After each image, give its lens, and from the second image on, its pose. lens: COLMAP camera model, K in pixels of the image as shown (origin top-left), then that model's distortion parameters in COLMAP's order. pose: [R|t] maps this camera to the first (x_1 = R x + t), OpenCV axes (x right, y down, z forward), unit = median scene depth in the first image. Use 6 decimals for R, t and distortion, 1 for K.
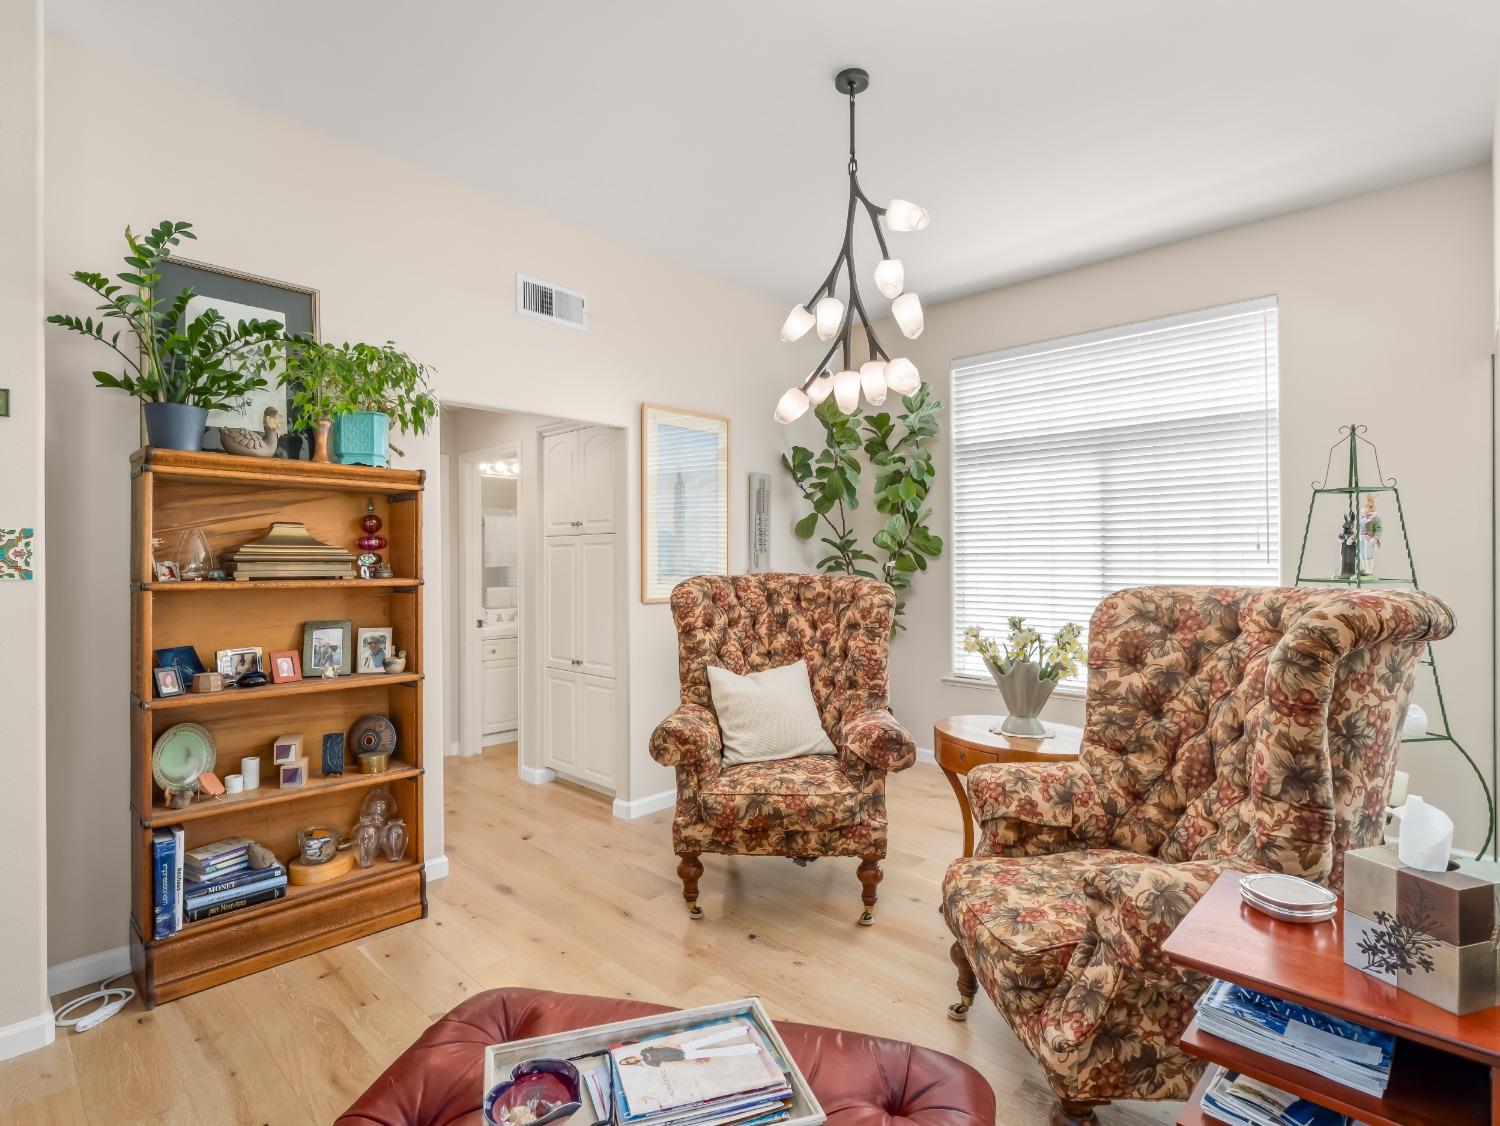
lens RADIAL K [[759.0, 0, 749.8], [0, 759.0, 558.7], [0, 0, 1]] dist [-0.011516, 0.001555]
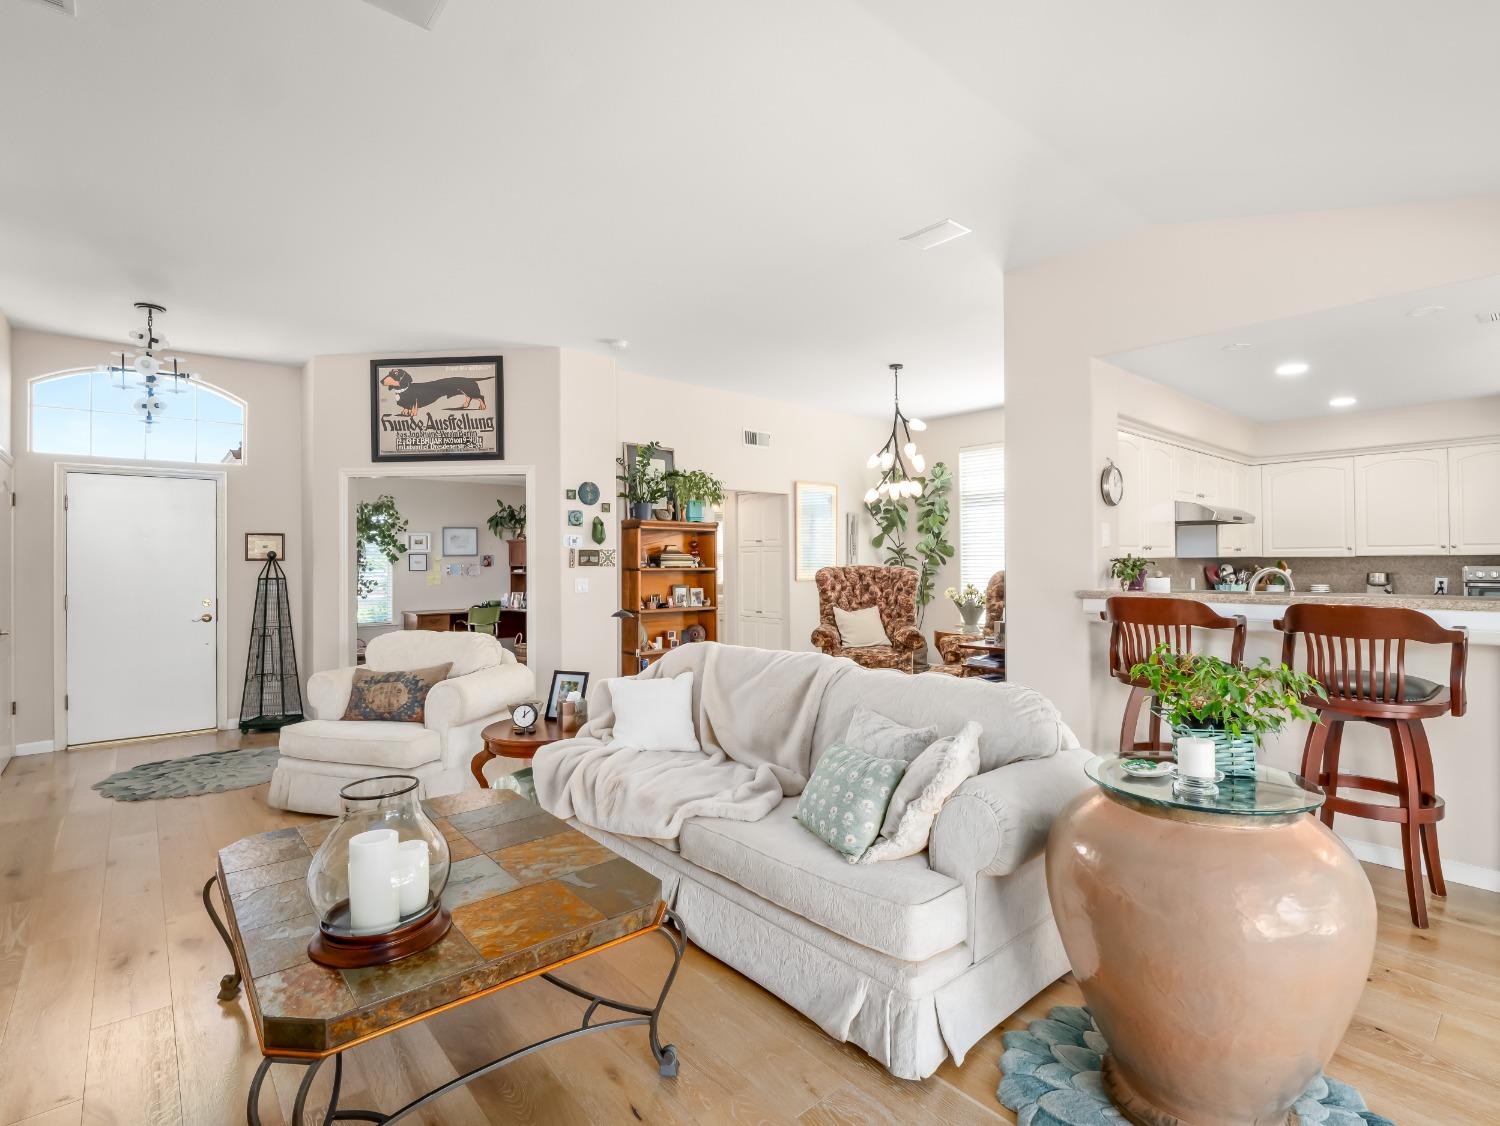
lens RADIAL K [[725.5, 0, 749.8], [0, 725.5, 557.5], [0, 0, 1]] dist [-0.012931, -0.001544]
pose [[0.994825, -0.003008, -0.101554, -0.079942], [0.002881, 0.999995, -0.001401, -0.001352], [0.101558, 0.001102, 0.994829, -1.101190]]
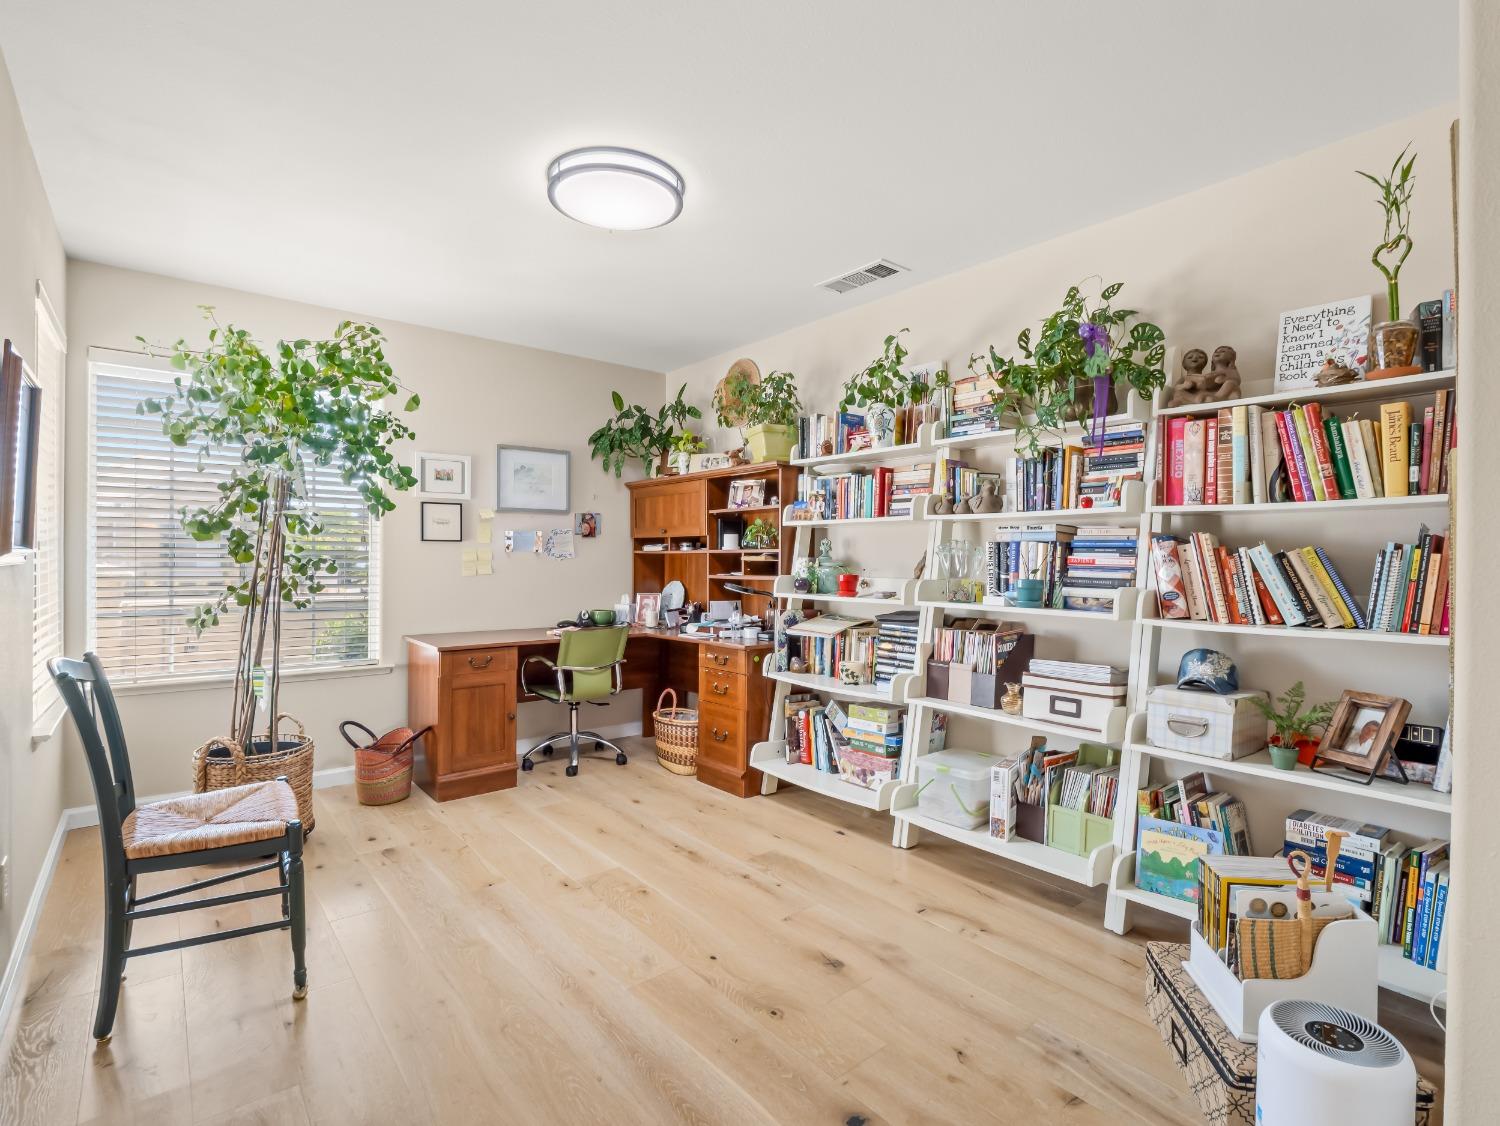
lens RADIAL K [[725.5, 0, 749.8], [0, 725.5, 557.5], [0, 0, 1]] dist [-0.012931, -0.001544]
pose [[0.993135, 0.012205, -0.116335, -0.953165], [-0.011695, 0.999919, 0.005067, 0.054341], [0.116387, -0.003672, 0.993197, 0.352045]]
